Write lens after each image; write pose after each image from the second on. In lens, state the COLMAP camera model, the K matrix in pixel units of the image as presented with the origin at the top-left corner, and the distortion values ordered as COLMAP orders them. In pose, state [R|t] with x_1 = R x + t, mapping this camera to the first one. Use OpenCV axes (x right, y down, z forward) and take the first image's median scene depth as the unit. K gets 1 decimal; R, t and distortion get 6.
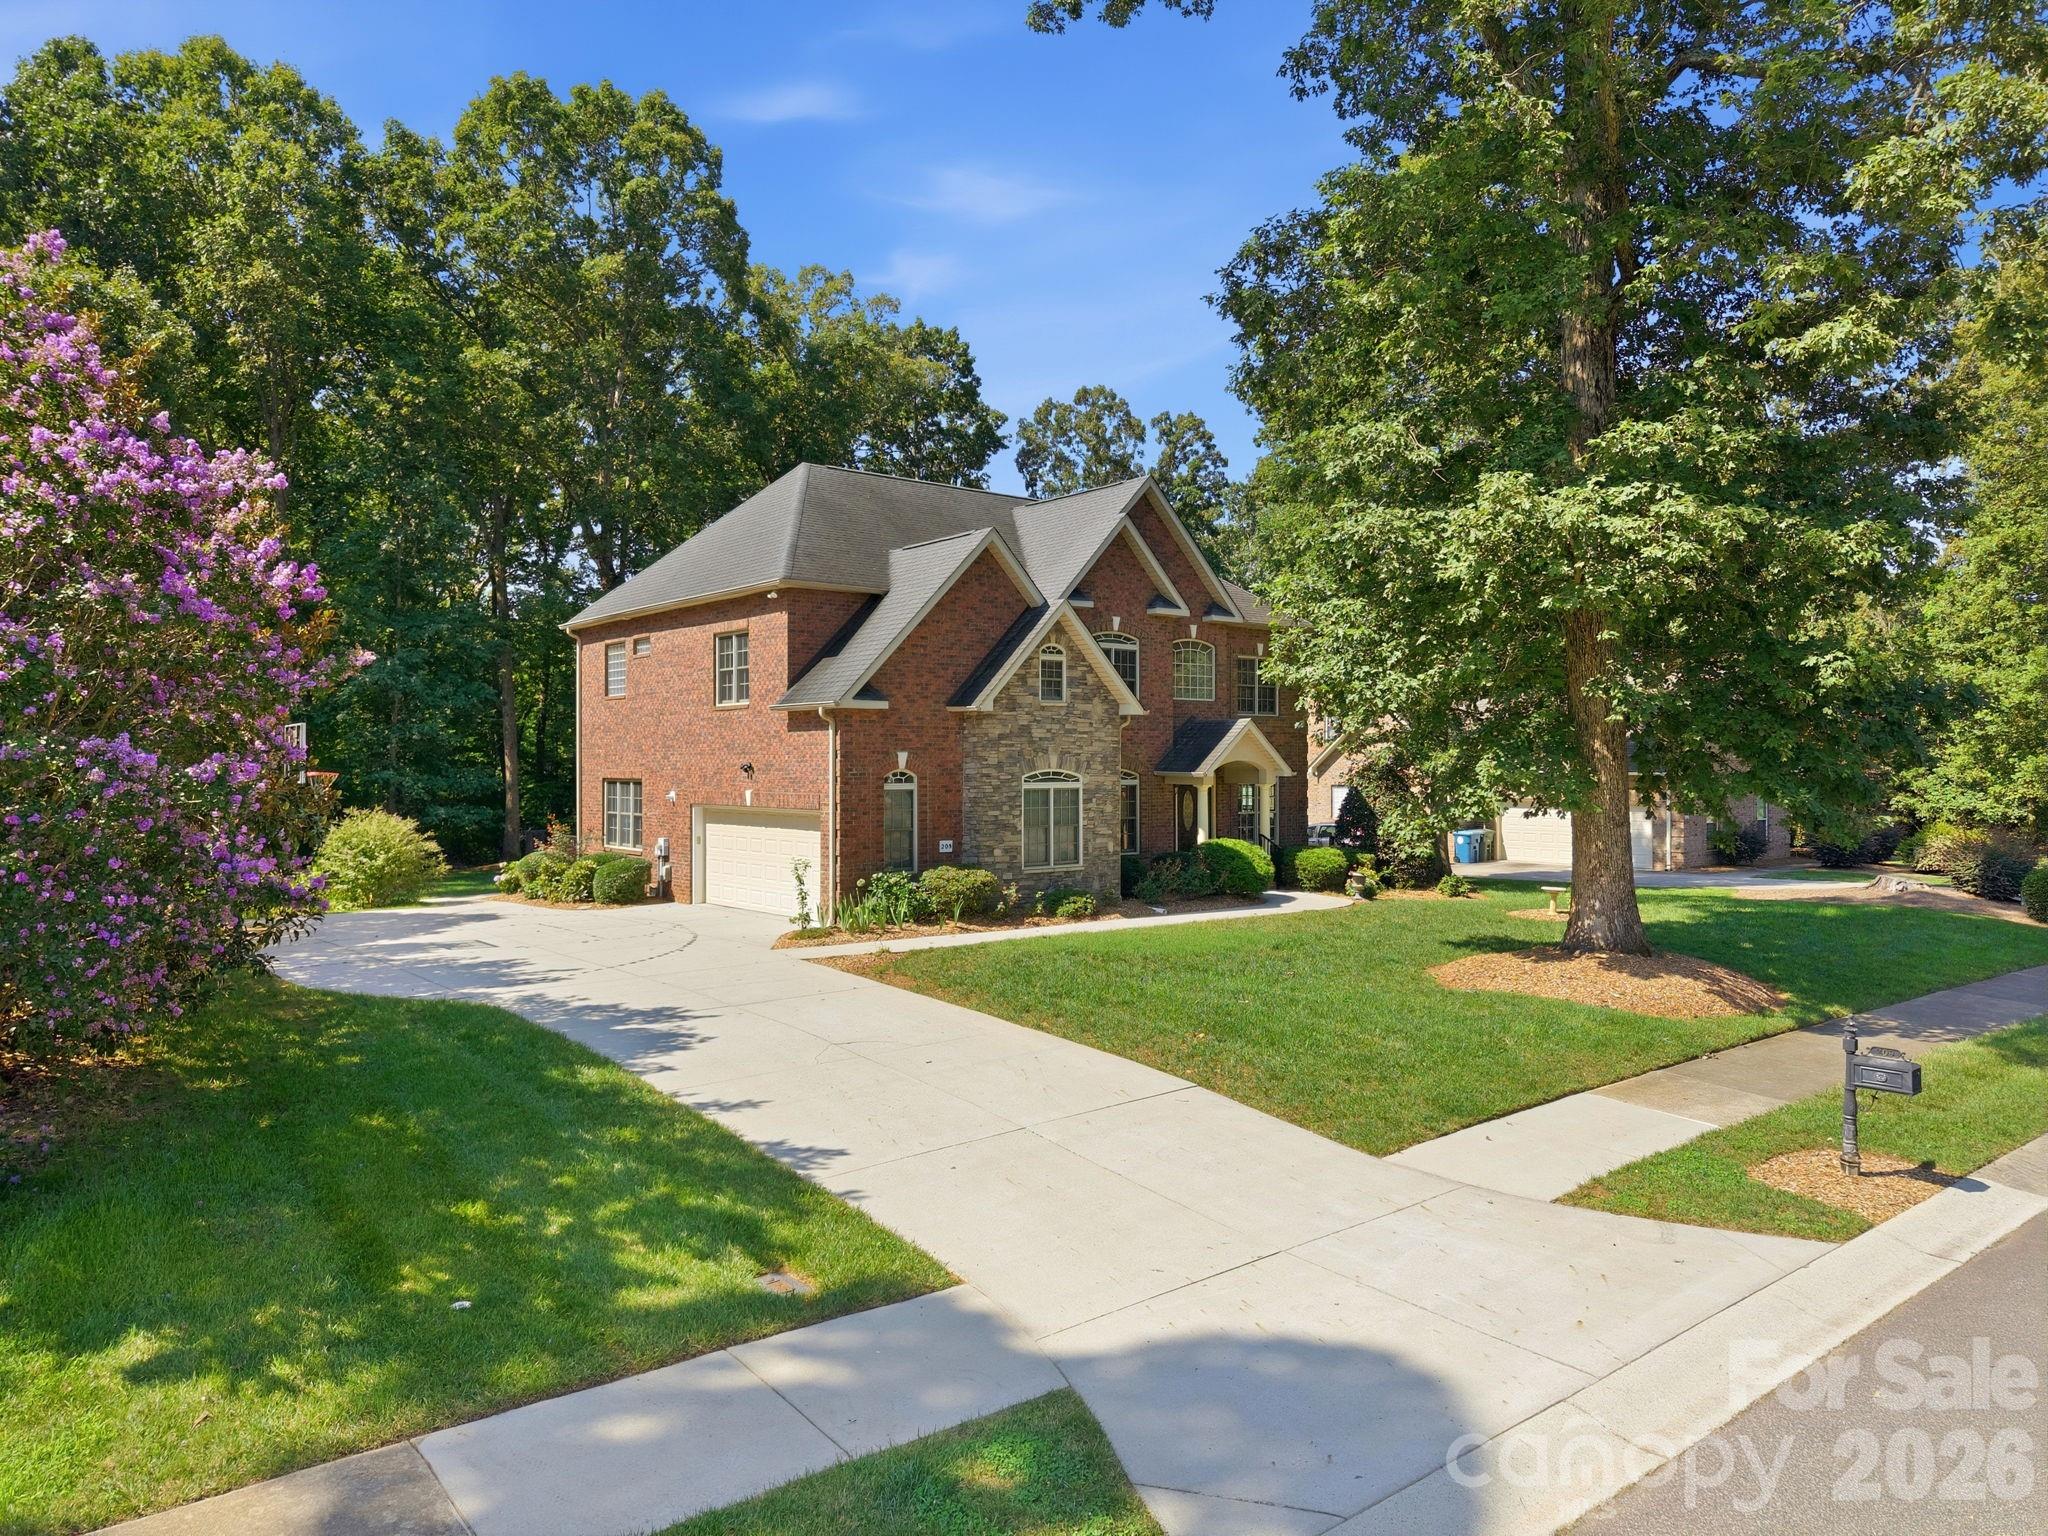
lens RADIAL K [[1363.9, 0, 1031.6], [0, 1363.9, 758.4], [0, 0, 1]] dist [0.005882, -0.002723]
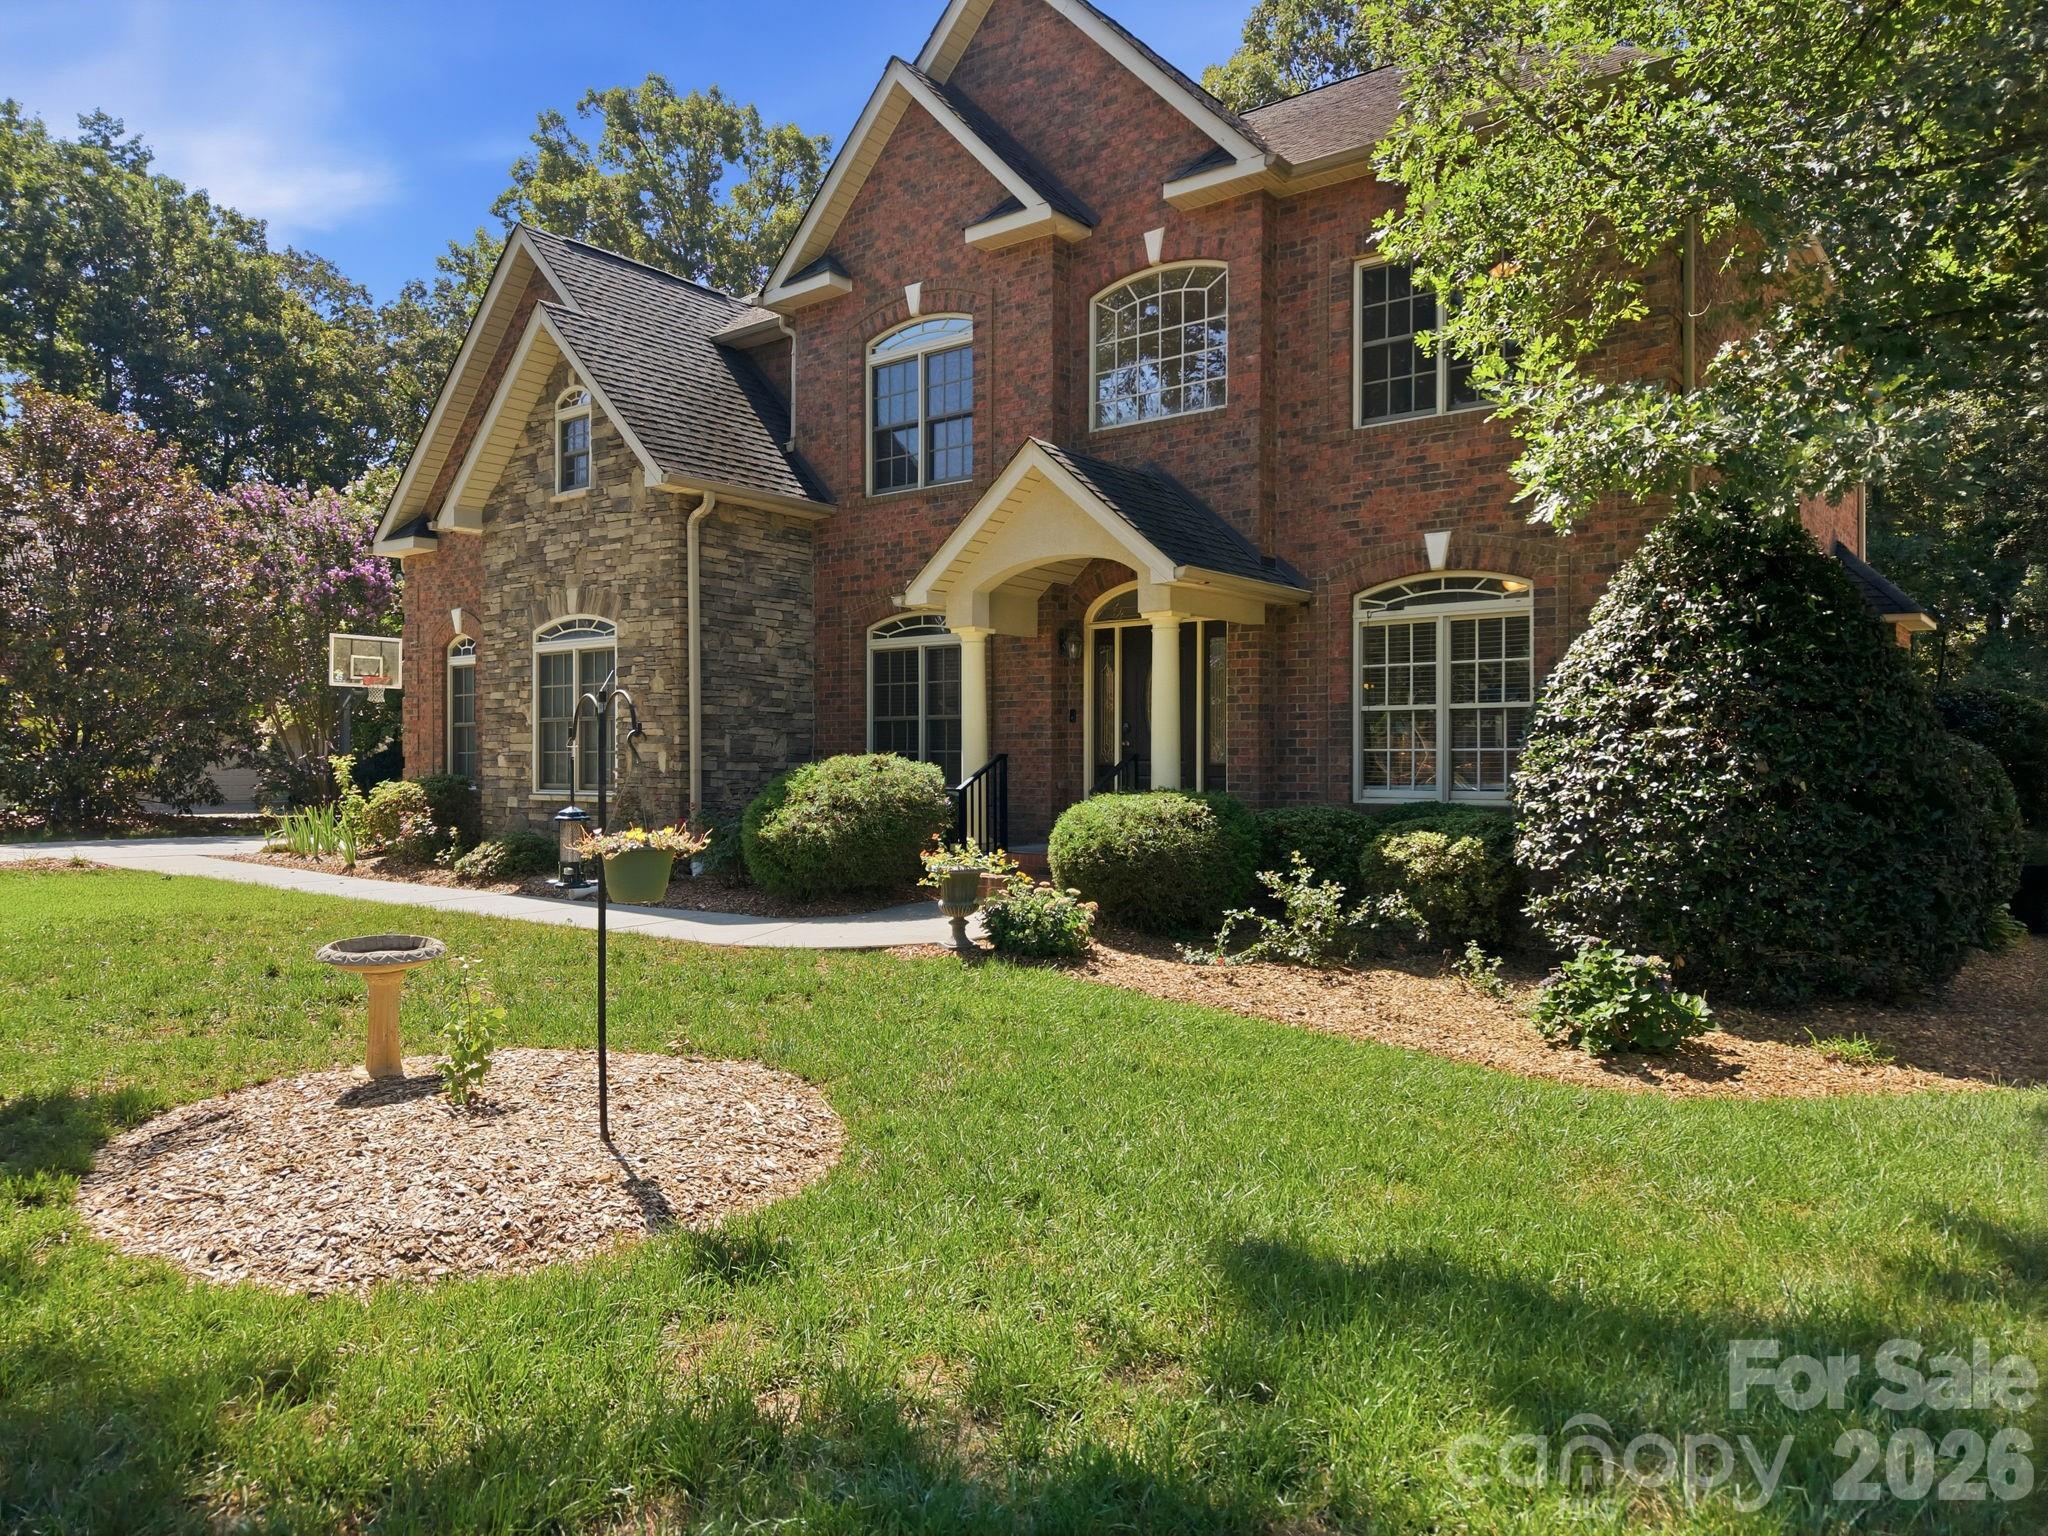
lens RADIAL K [[1363.9, 0, 1024.8], [0, 1363.9, 765.6], [0, 0, 1]] dist [0.005882, -0.002723]
pose [[0.239643, 0.002039, -0.970859, 0.567659], [0.000514, 0.999997, 0.002227, 0.064648], [0.970861, -0.001032, 0.239641, 1.001106]]
